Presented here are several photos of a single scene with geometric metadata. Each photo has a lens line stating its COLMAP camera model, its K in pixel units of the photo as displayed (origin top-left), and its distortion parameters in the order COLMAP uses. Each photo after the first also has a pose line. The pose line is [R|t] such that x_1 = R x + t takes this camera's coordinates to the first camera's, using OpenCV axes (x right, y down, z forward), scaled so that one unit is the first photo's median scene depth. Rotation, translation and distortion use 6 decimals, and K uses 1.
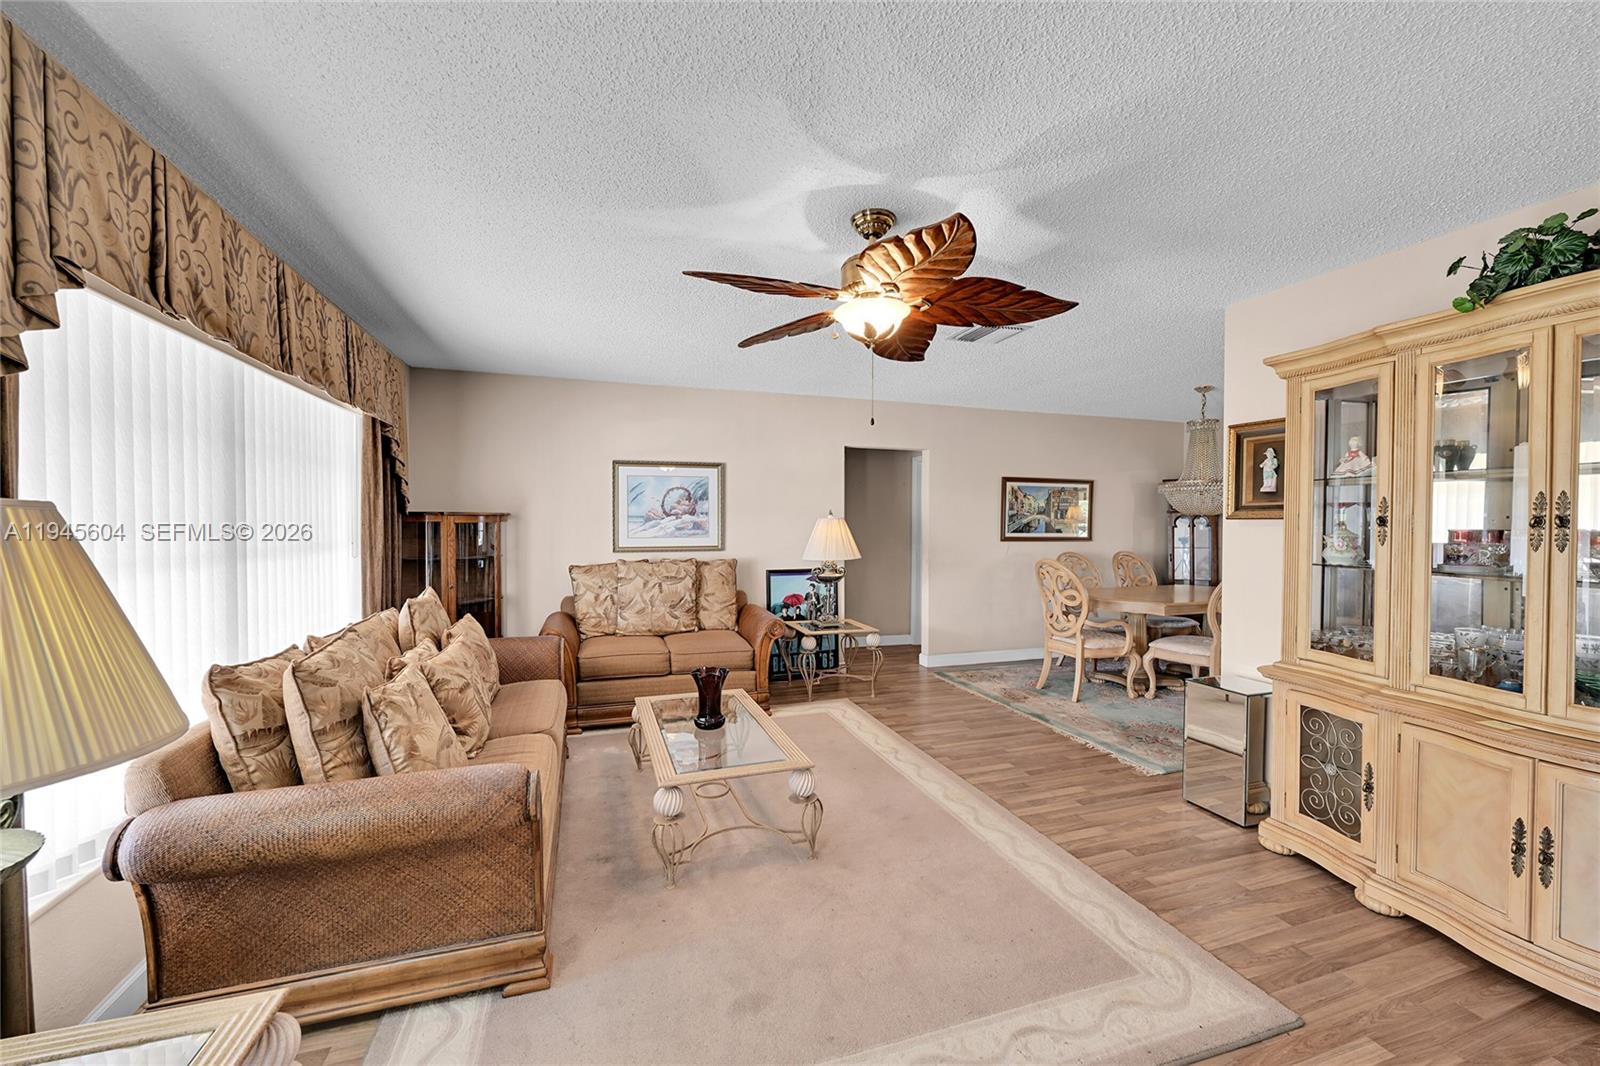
lens RADIAL K [[632.8, 0, 795.8], [0, 632.8, 532.8], [0, 0, 1]] dist [-0.001594, 0.000491]
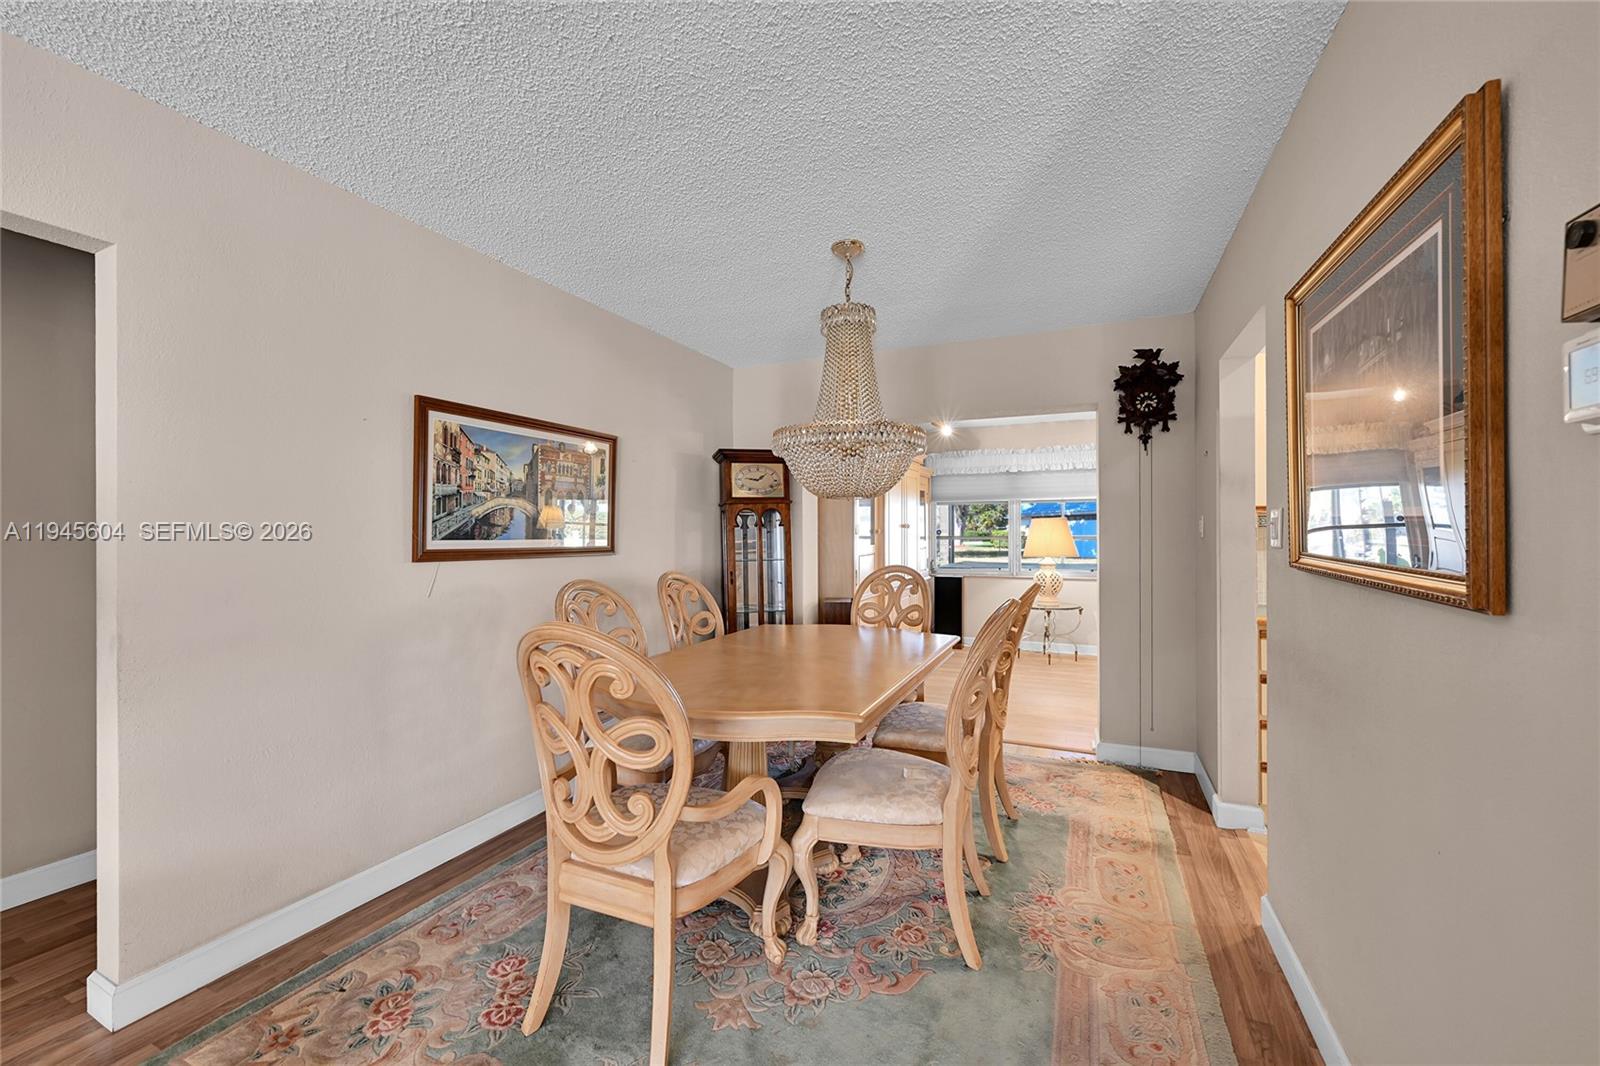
lens RADIAL K [[632.8, 0, 795.8], [0, 632.8, 532.8], [0, 0, 1]] dist [-0.001594, 0.000491]
pose [[0.685502, -0.003975, 0.728060, 0.459793], [0.014006, 0.999872, -0.007728, 0.004257], [-0.727936, 0.015495, 0.685470, 1.280007]]
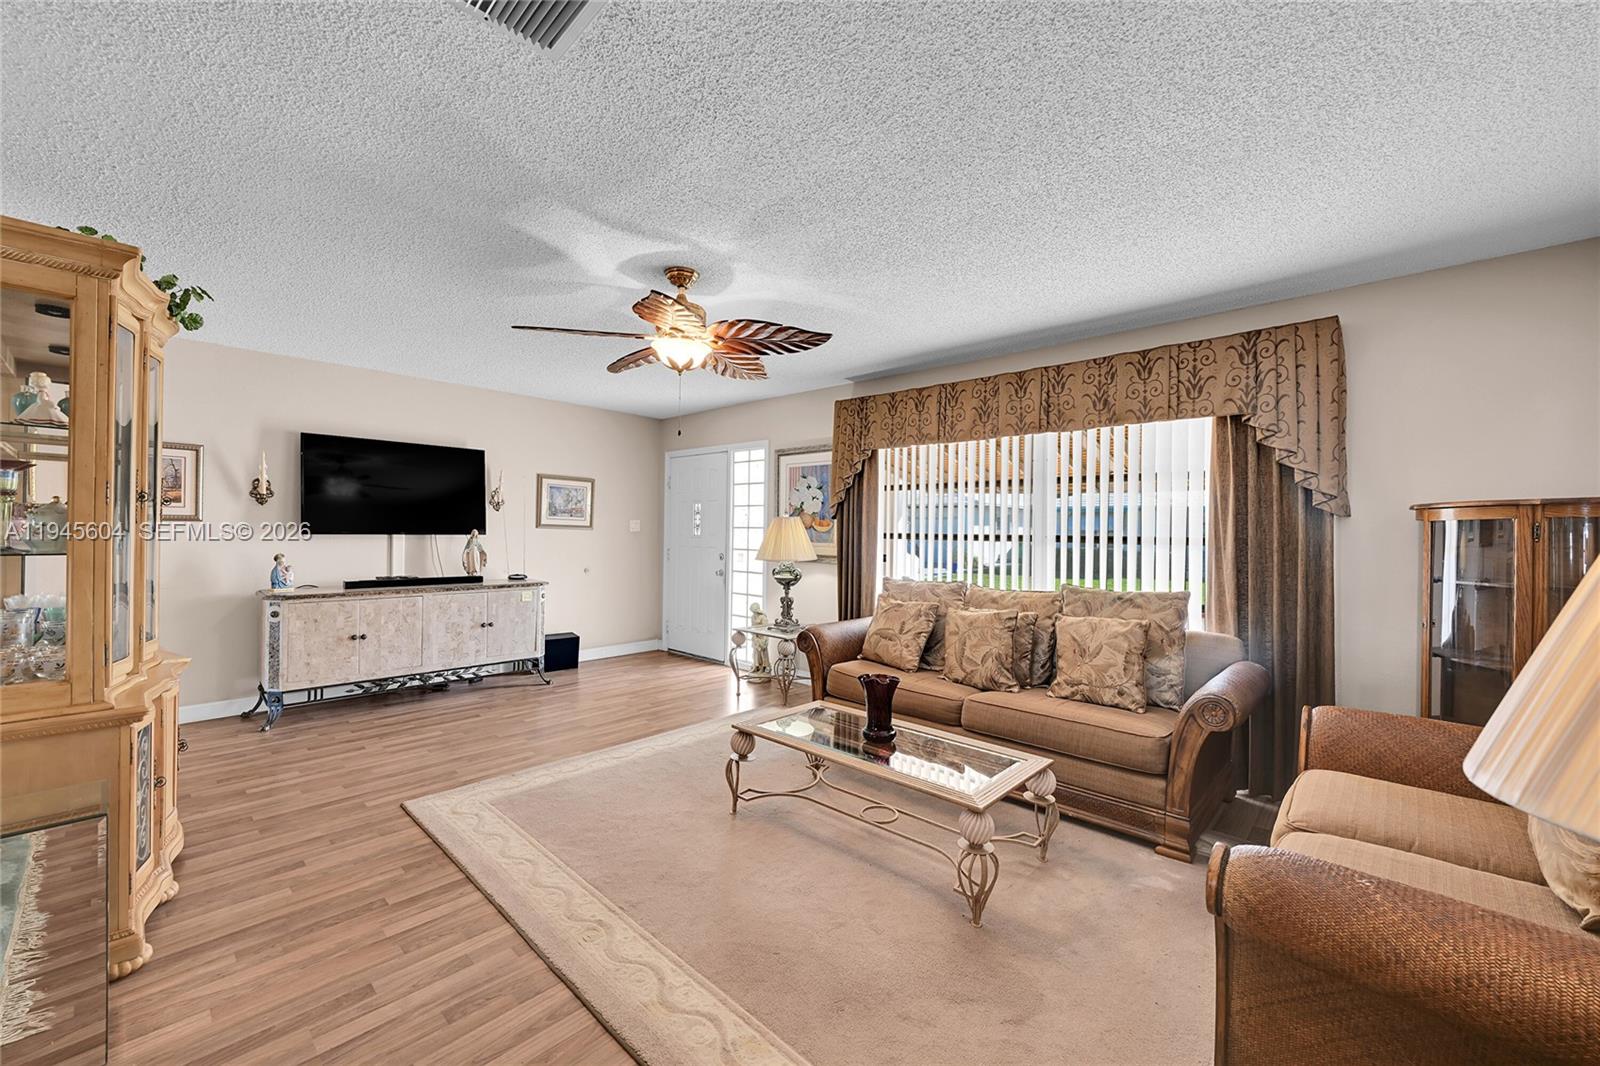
lens RADIAL K [[632.8, 0, 795.8], [0, 632.8, 532.8], [0, 0, 1]] dist [-0.001594, 0.000491]
pose [[-0.876966, -0.012226, -0.480396, 0.435868], [-0.020386, 0.999723, 0.011773, 0.002968], [0.480119, 0.020118, -0.876973, 1.861036]]
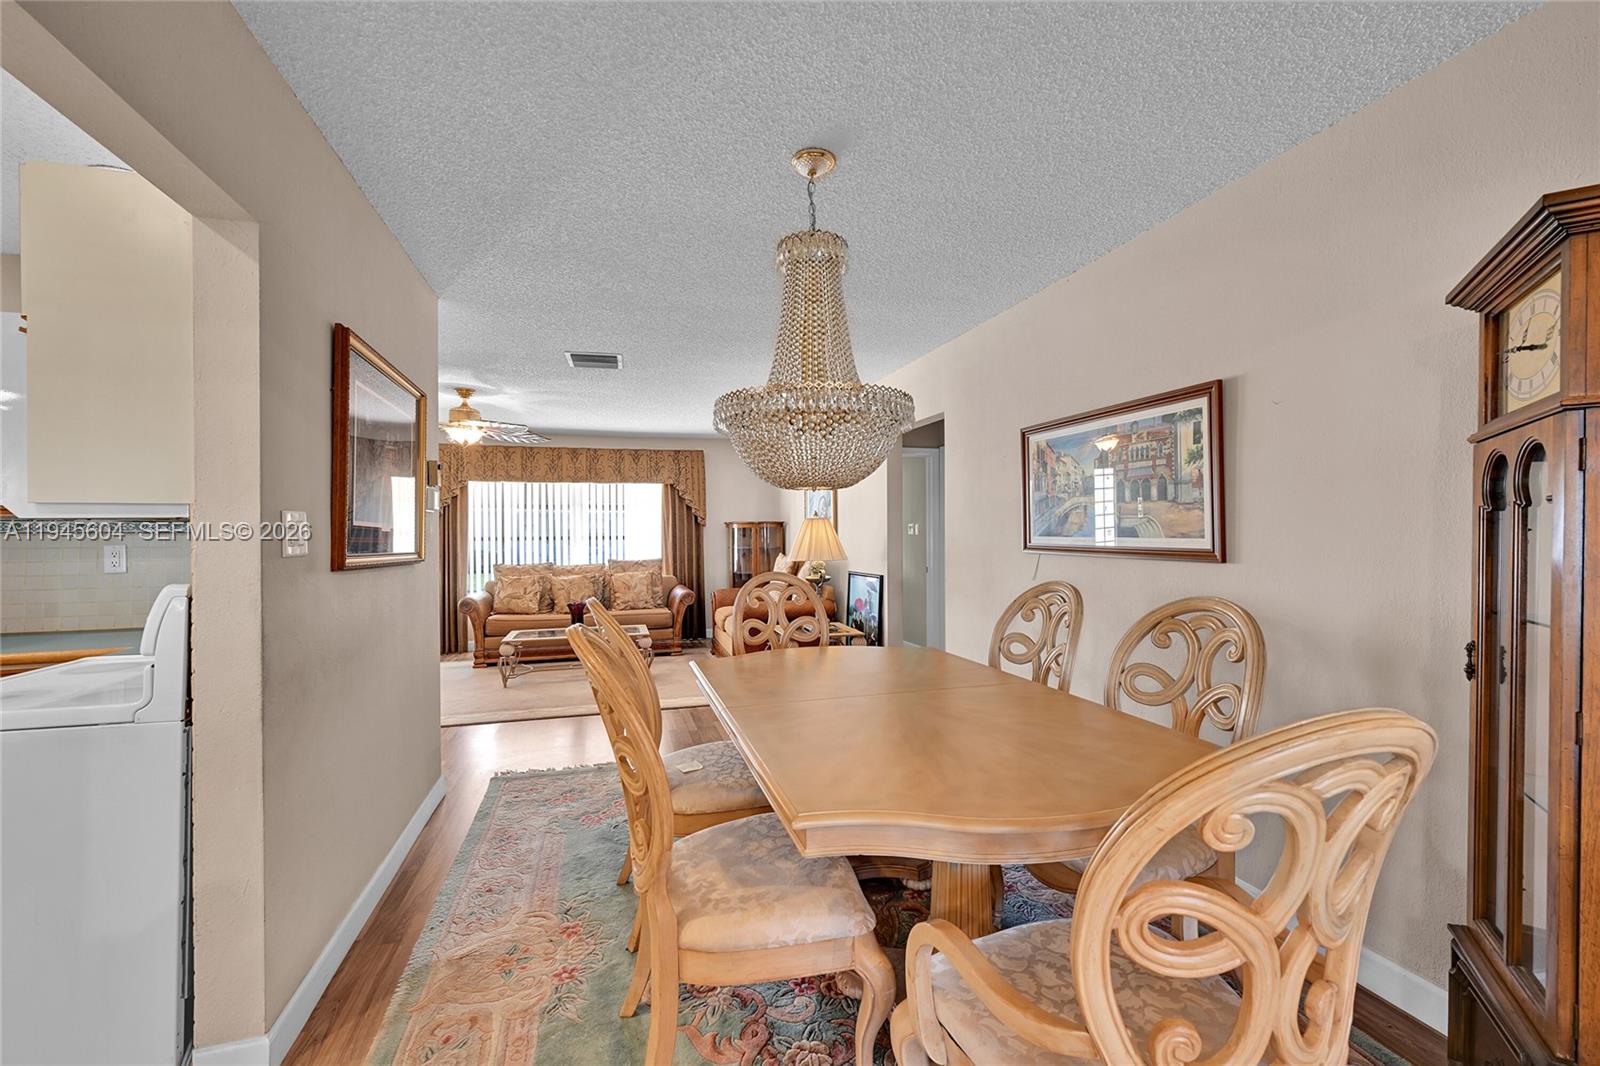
lens RADIAL K [[632.8, 0, 795.8], [0, 632.8, 532.8], [0, 0, 1]] dist [-0.001594, 0.000491]
pose [[-0.037670, -0.000942, -0.999290, 1.929433], [-0.005718, 0.999983, -0.000727, -0.002332], [0.999274, 0.005686, -0.037675, 1.877948]]
